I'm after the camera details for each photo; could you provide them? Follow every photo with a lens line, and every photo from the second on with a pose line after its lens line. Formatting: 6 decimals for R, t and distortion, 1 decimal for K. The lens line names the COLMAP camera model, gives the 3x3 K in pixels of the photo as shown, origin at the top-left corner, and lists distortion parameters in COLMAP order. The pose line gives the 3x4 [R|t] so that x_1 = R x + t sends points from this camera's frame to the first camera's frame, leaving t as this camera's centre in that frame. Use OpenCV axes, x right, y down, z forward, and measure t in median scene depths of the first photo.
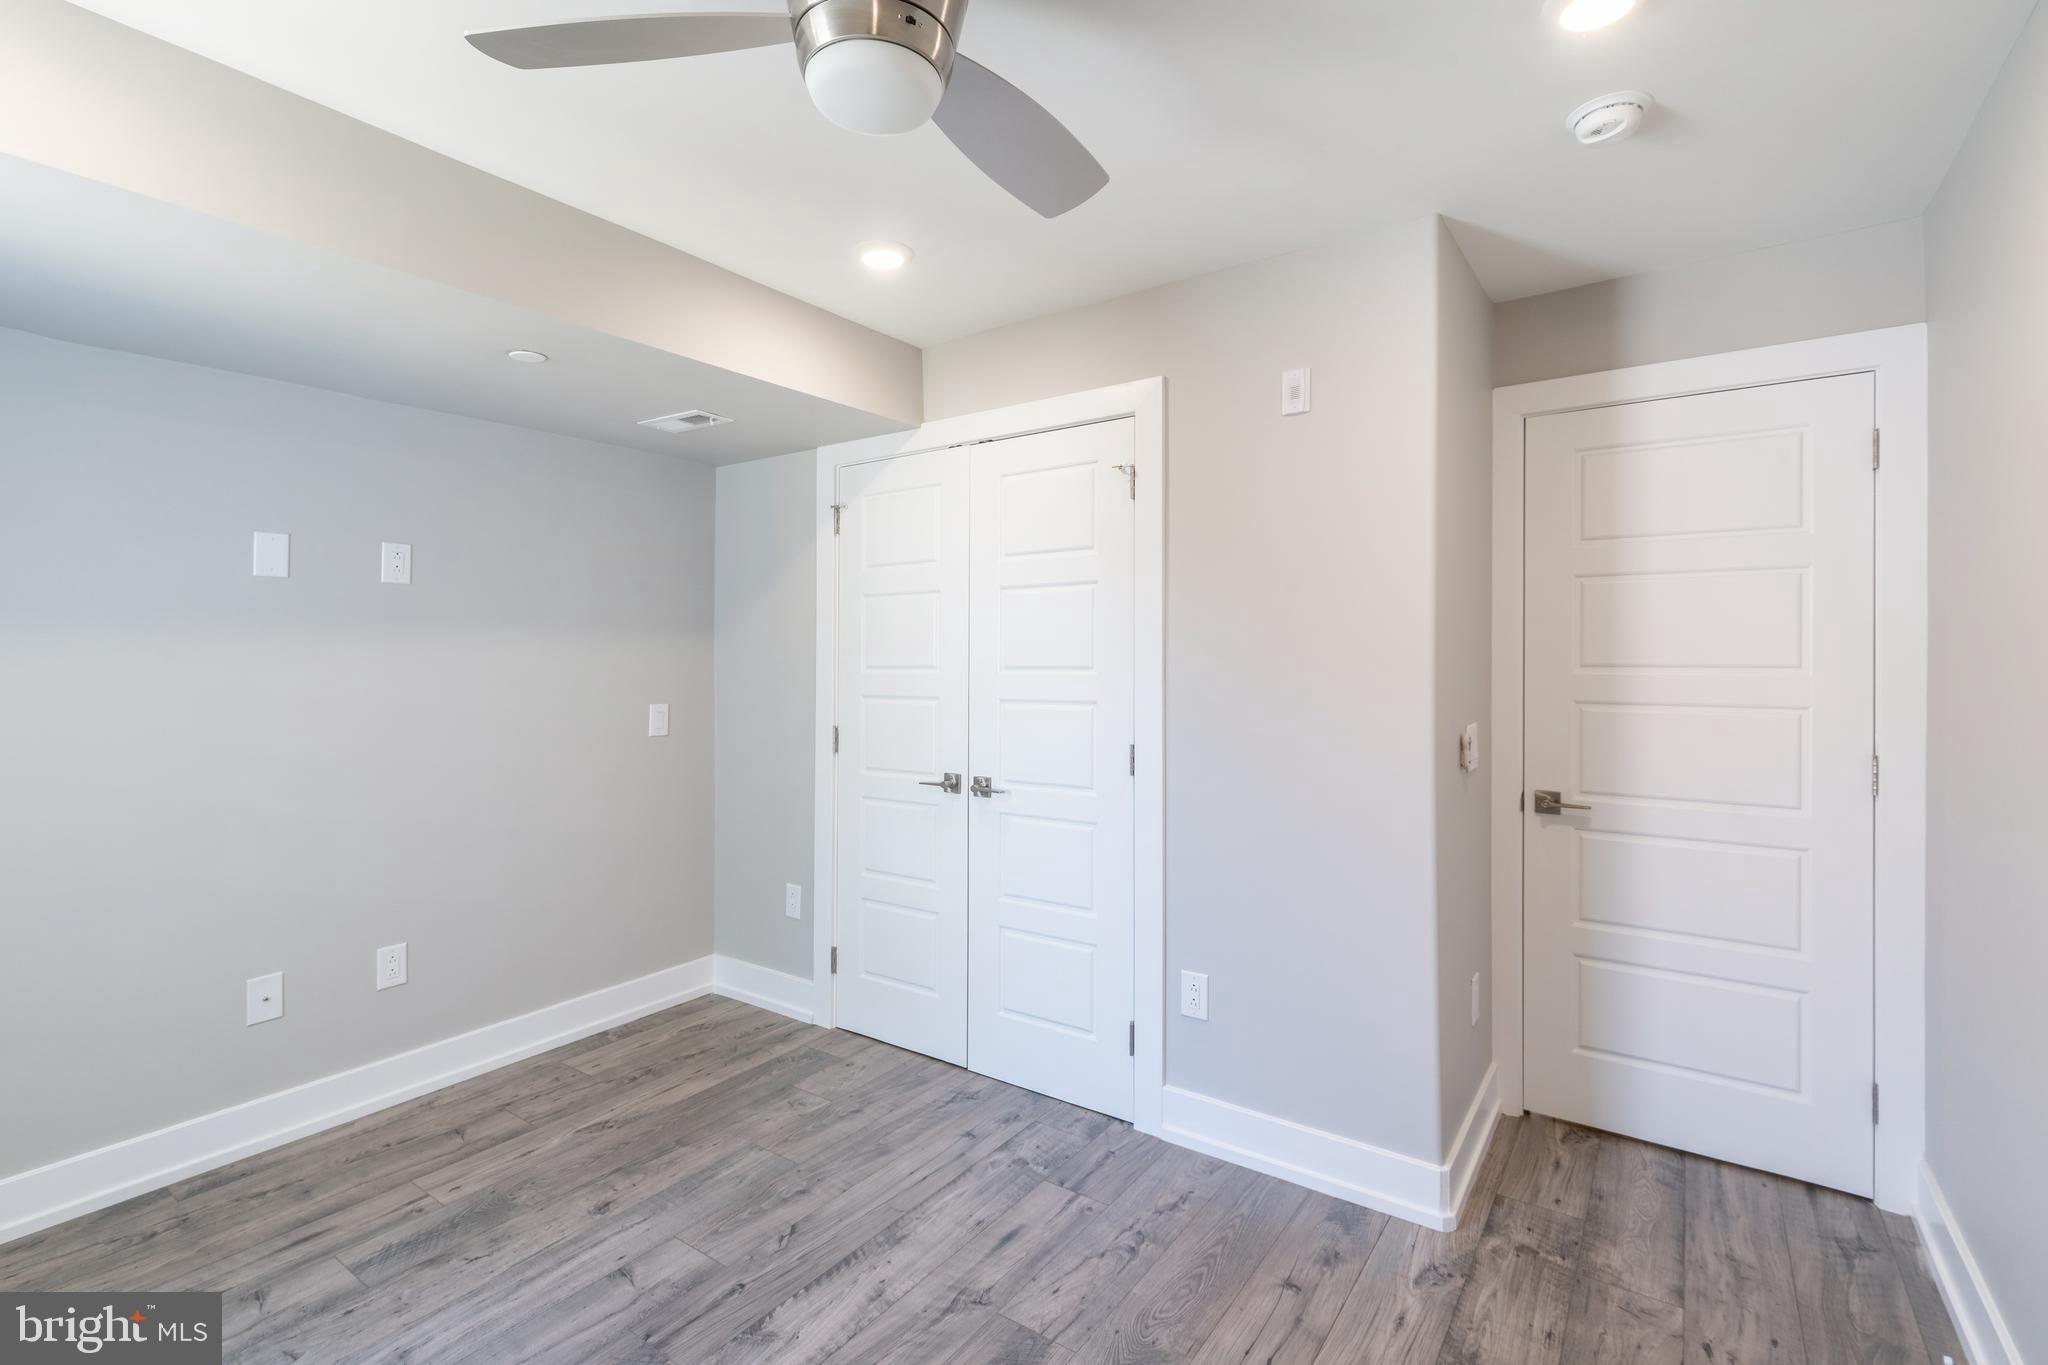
lens RADIAL K [[928.7, 0, 1028.4], [0, 928.7, 659.3], [0, 0, 1]] dist [0.002886, 0.000774]
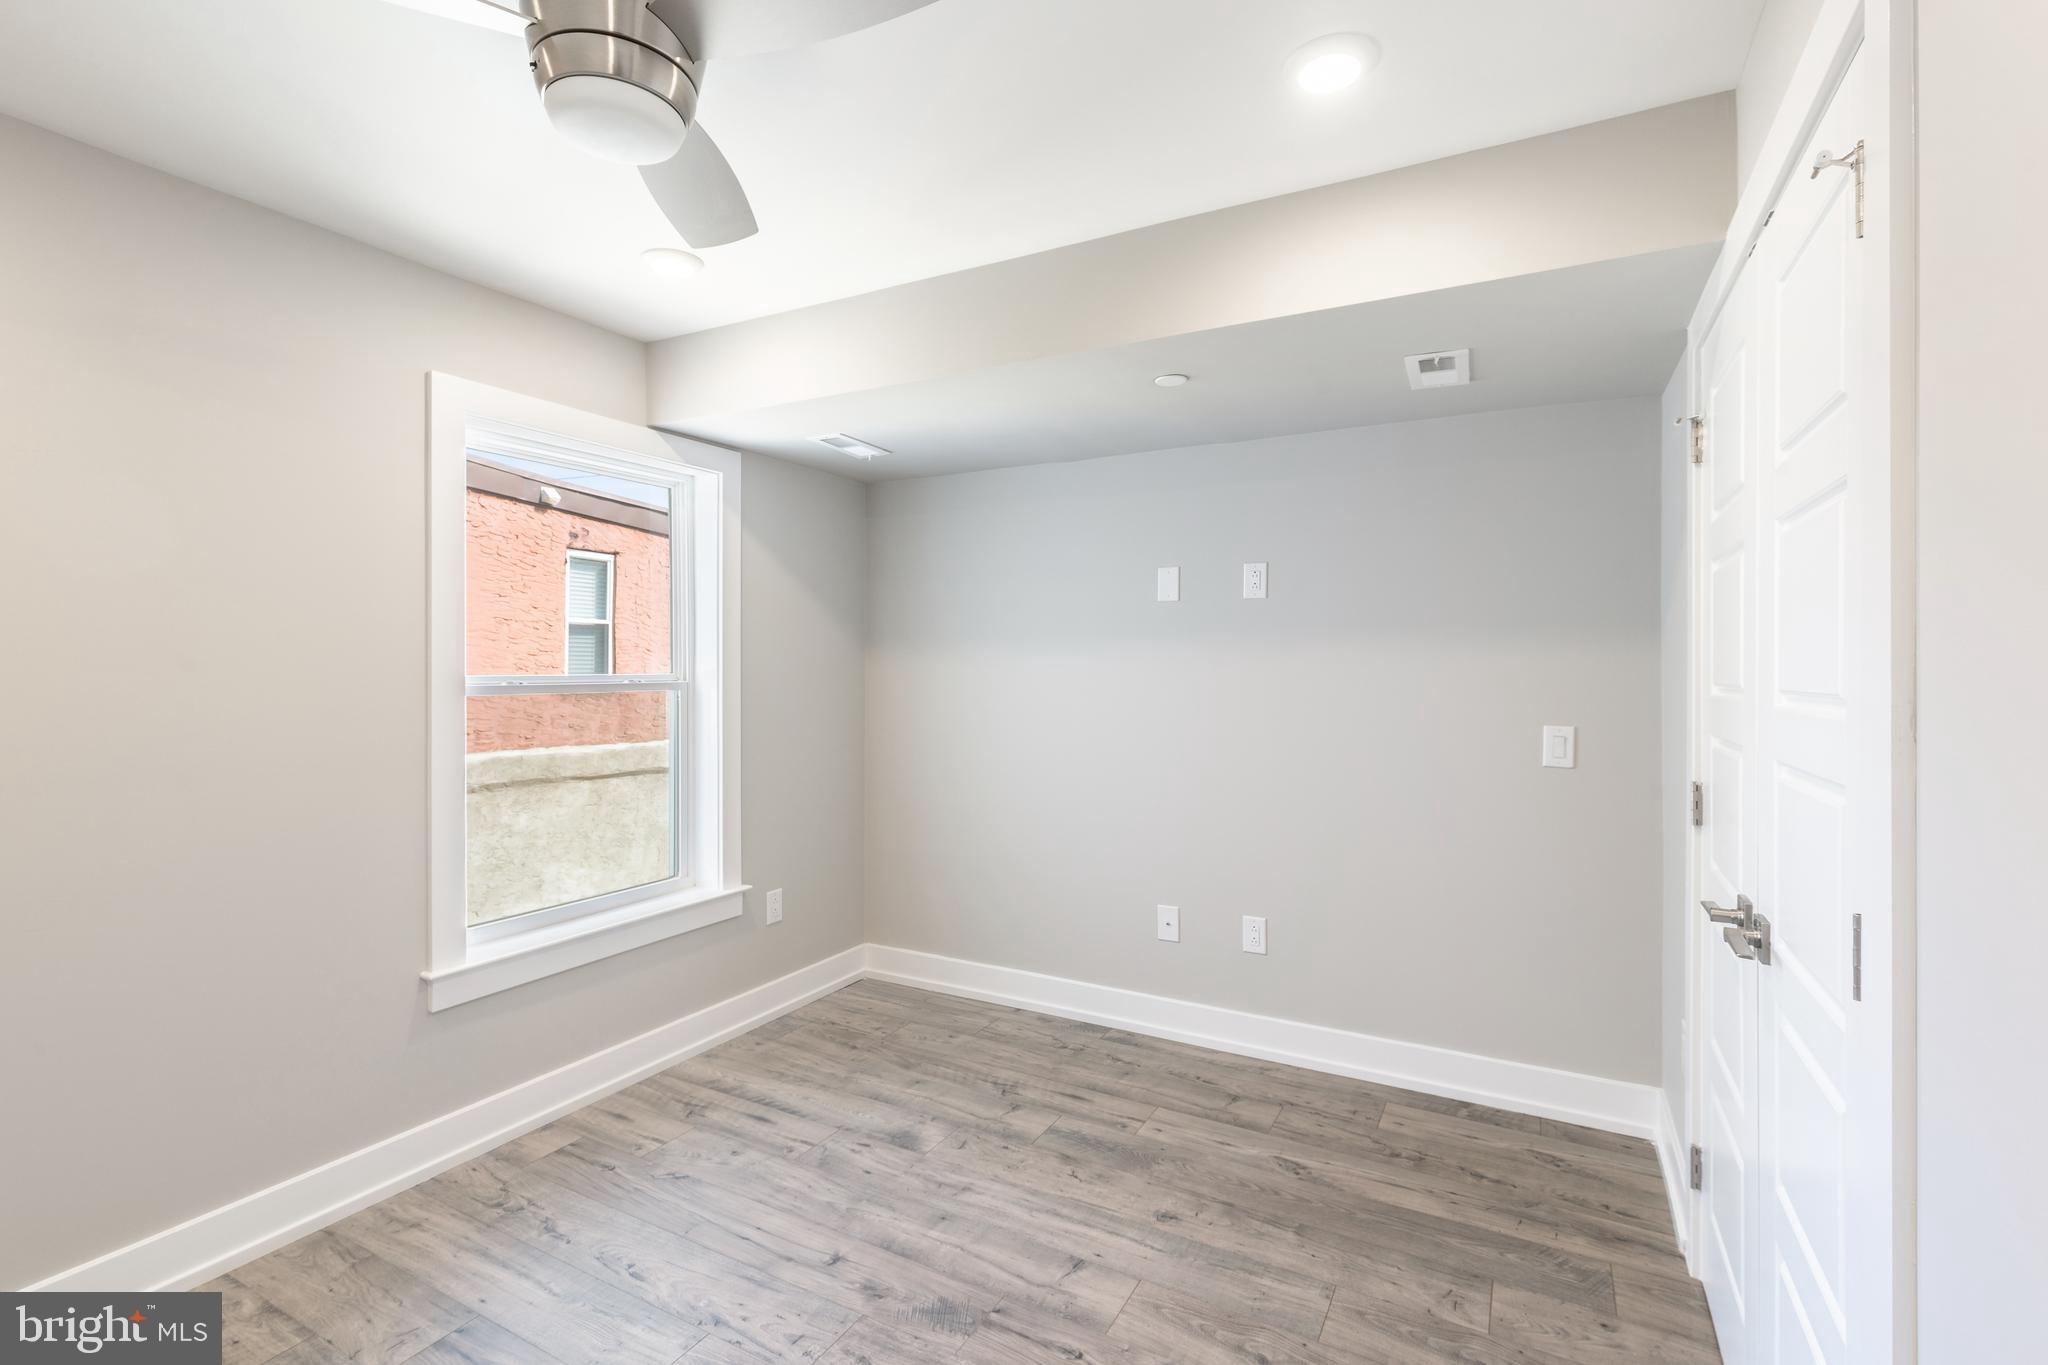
lens RADIAL K [[928.7, 0, 1028.4], [0, 928.7, 659.3], [0, 0, 1]] dist [0.002886, 0.000774]
pose [[0.110615, 0.001914, -0.993861, 0.459329], [-0.008453, 0.999964, 0.000985, -0.006961], [0.993827, 0.008292, 0.110627, 0.657812]]
